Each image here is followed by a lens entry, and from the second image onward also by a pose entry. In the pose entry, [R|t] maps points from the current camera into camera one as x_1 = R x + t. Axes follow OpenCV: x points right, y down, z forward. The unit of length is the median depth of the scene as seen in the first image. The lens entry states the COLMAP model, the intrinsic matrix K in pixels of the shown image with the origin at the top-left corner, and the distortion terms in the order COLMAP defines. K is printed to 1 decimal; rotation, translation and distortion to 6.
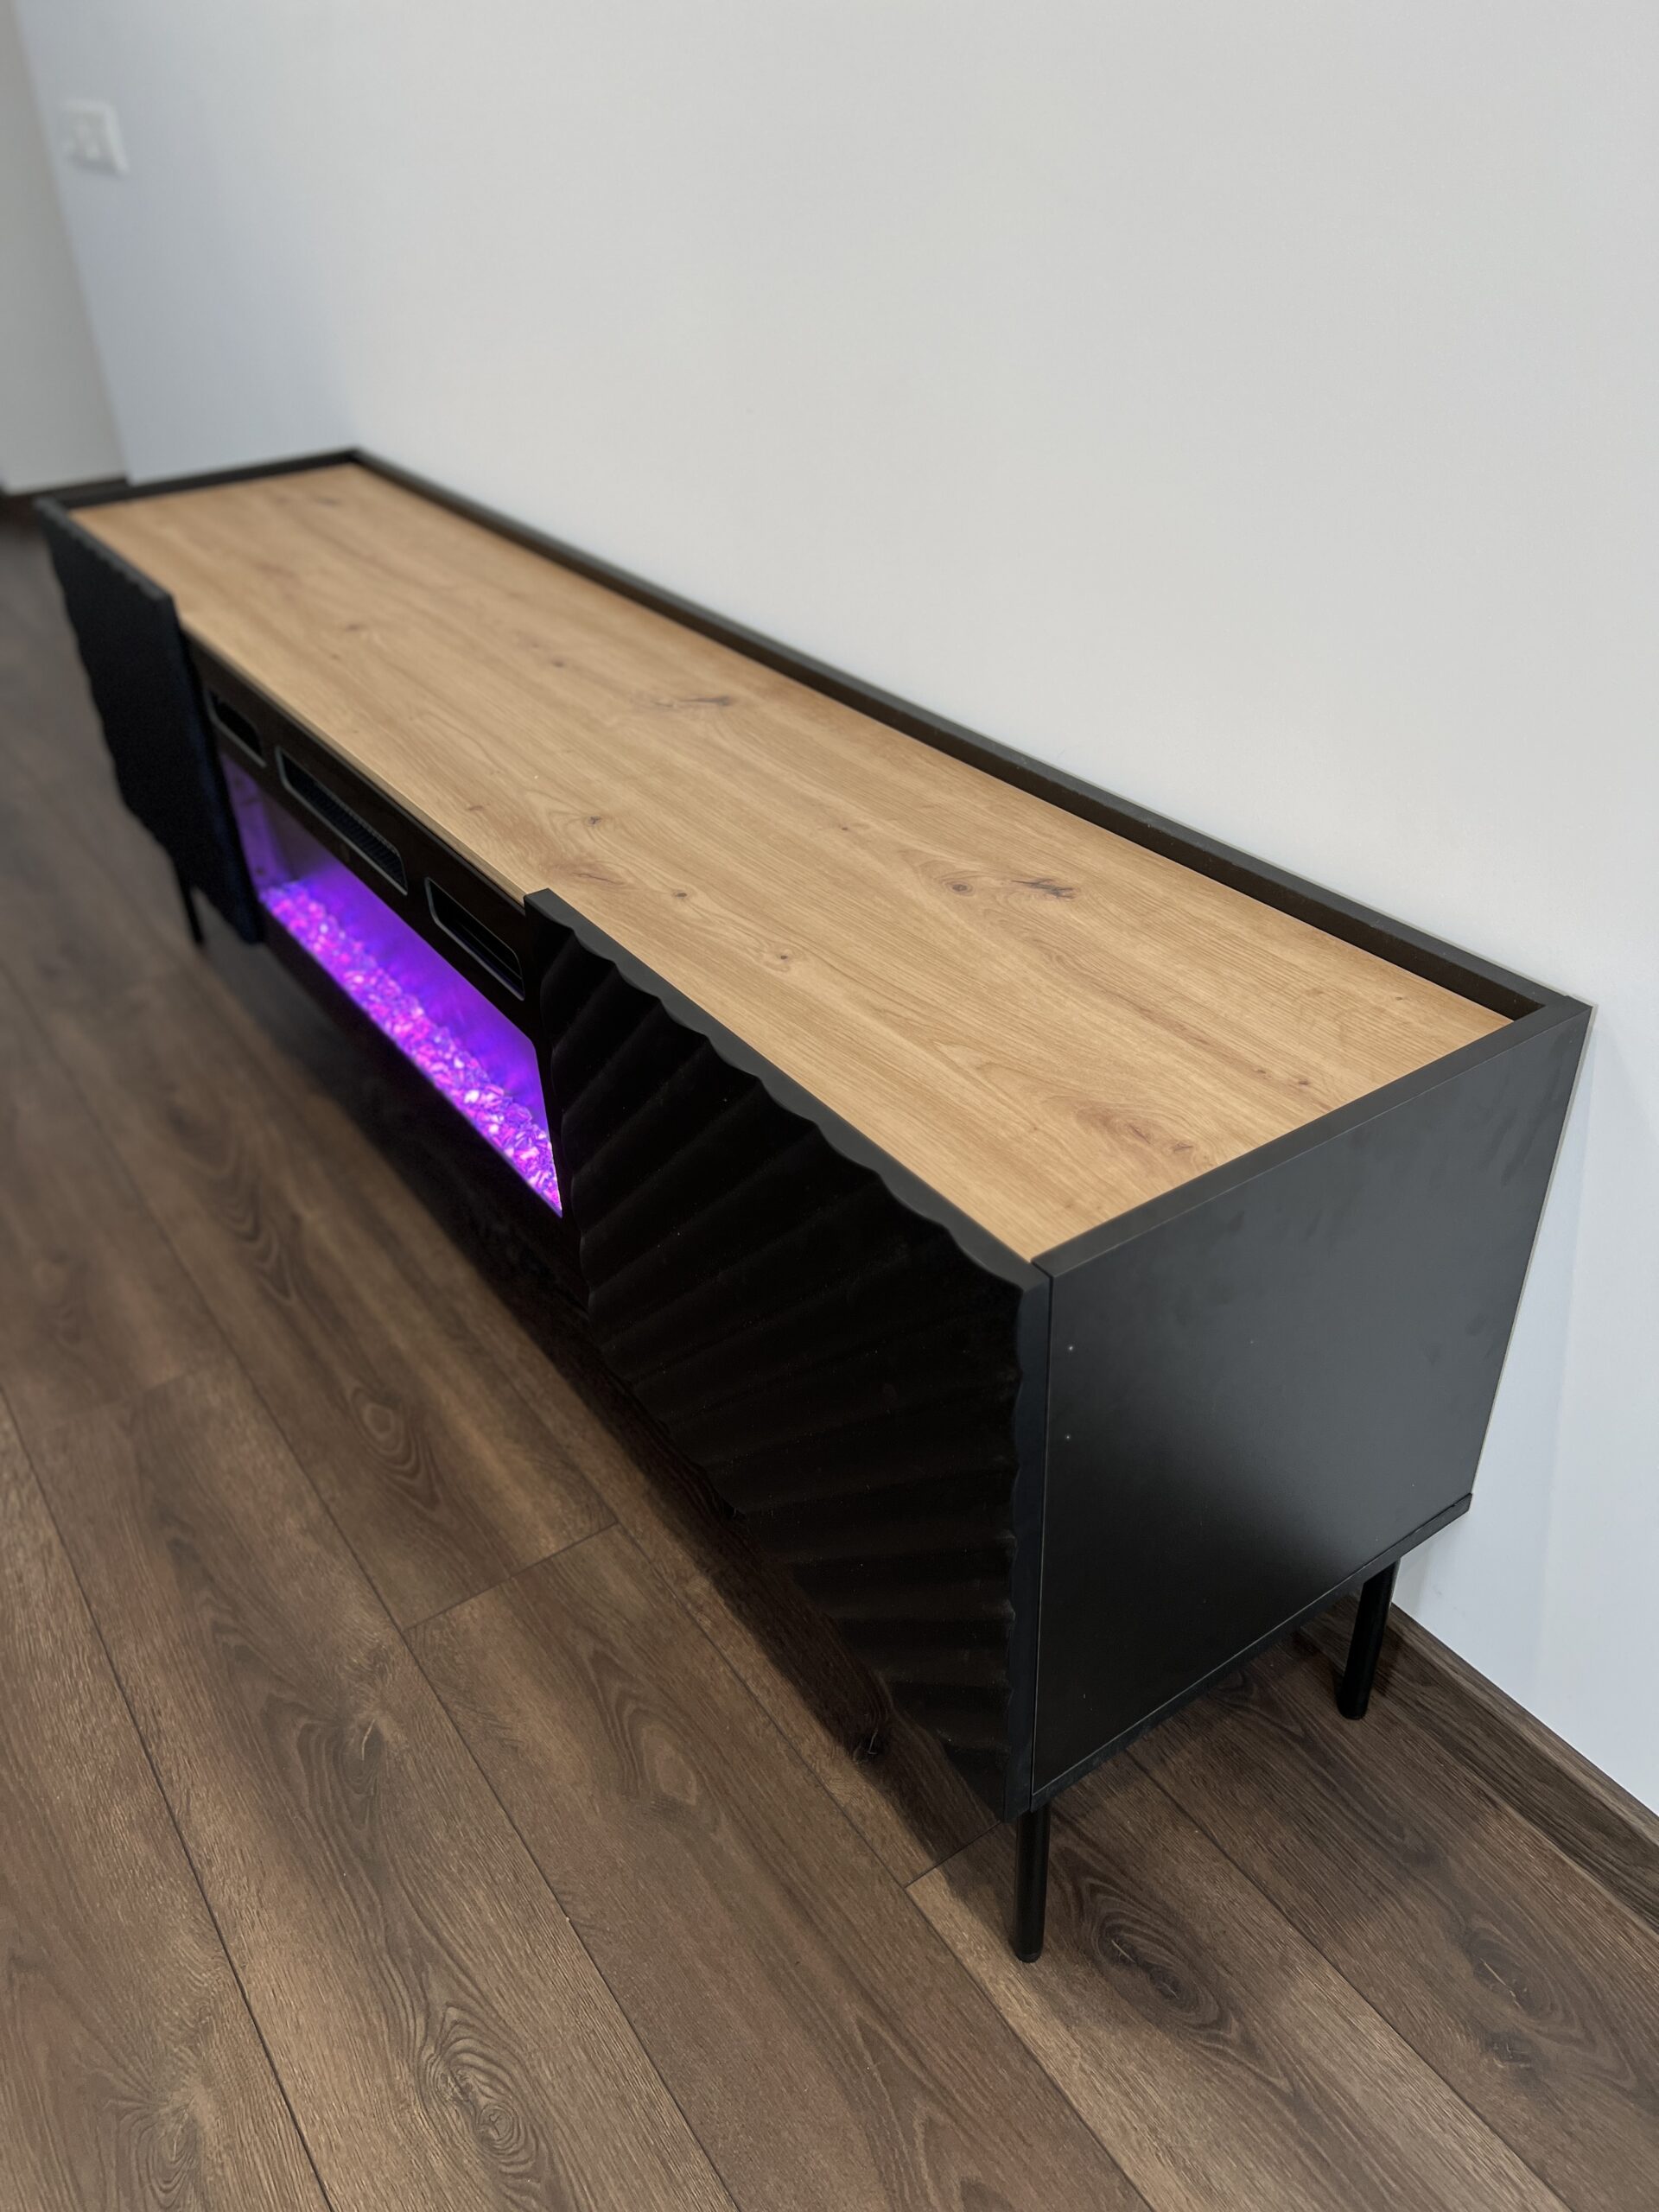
lens RADIAL K [[1685.1, 0, 841.9], [0, 1685.1, 1103.3], [0, 0, 1]] dist [0.046914, -0.058272]
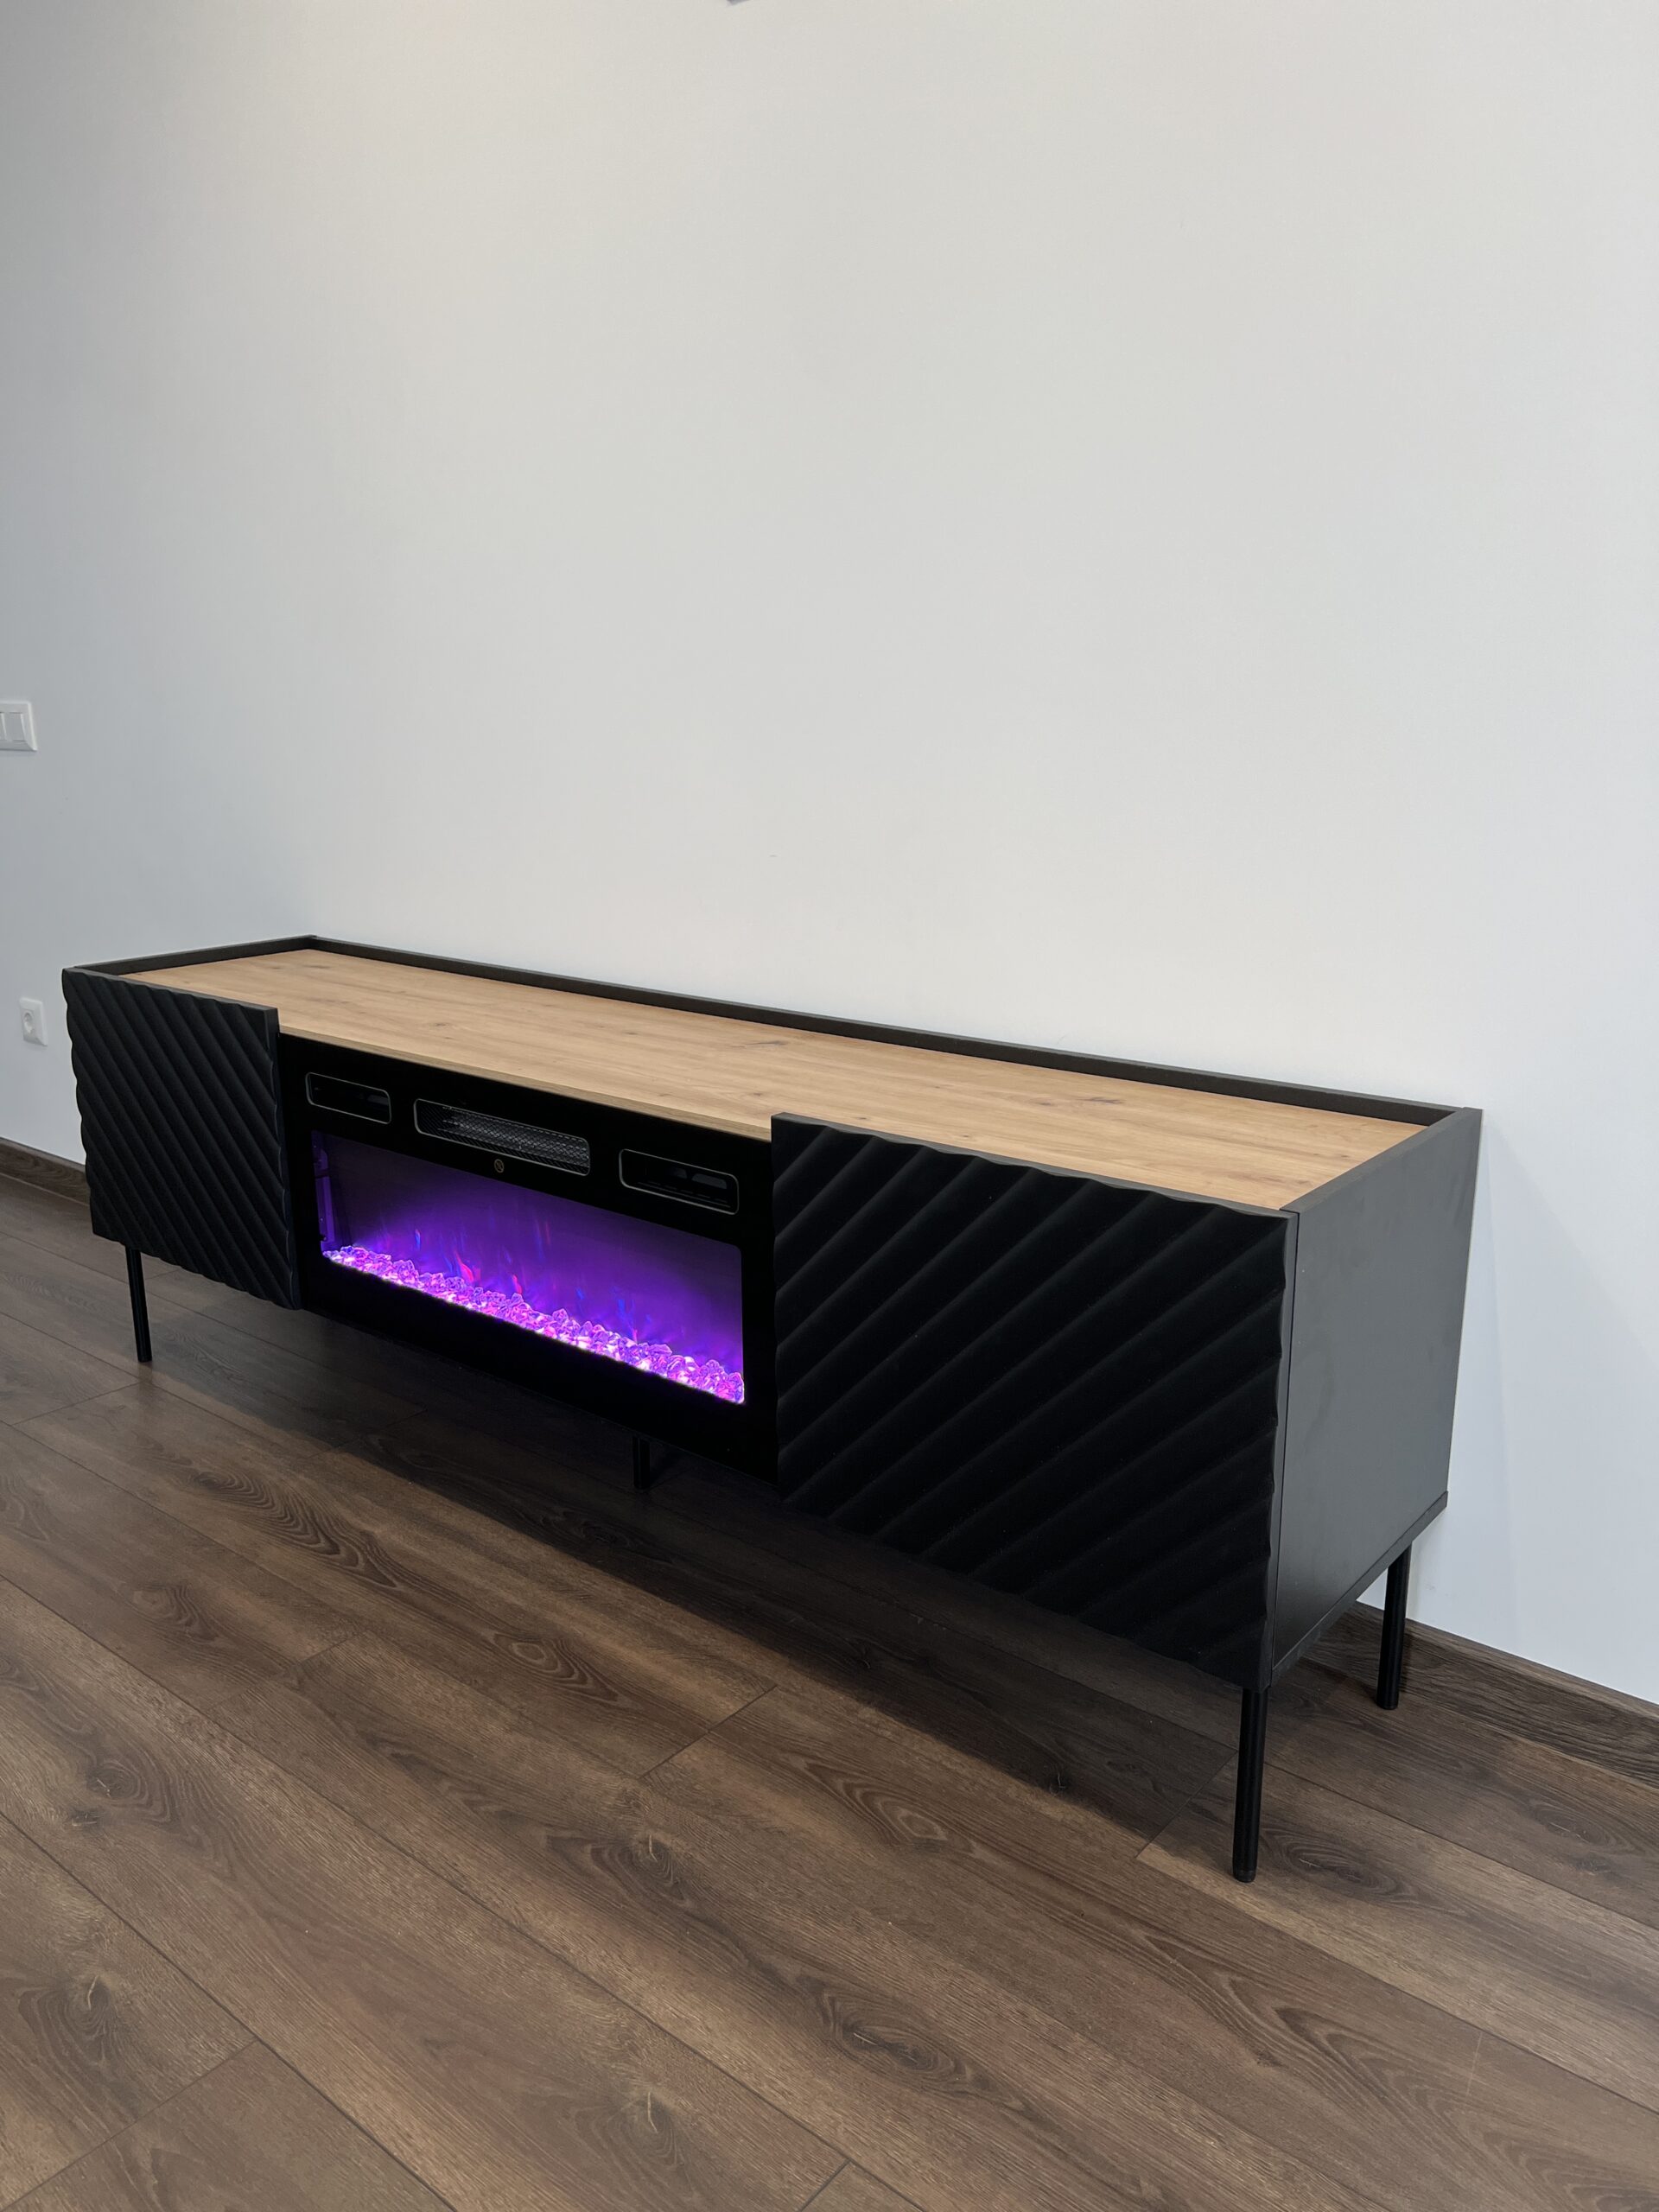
lens RADIAL K [[1676.3, 0, 824.1], [0, 1676.3, 1102.4], [0, 0, 1]] dist [0.002177, 0.000532]
pose [[0.962890, -0.043088, 0.266433, -0.460526], [0.130617, 0.938264, -0.320313, 0.285306], [-0.236183, 0.343227, 0.909073, -0.250837]]
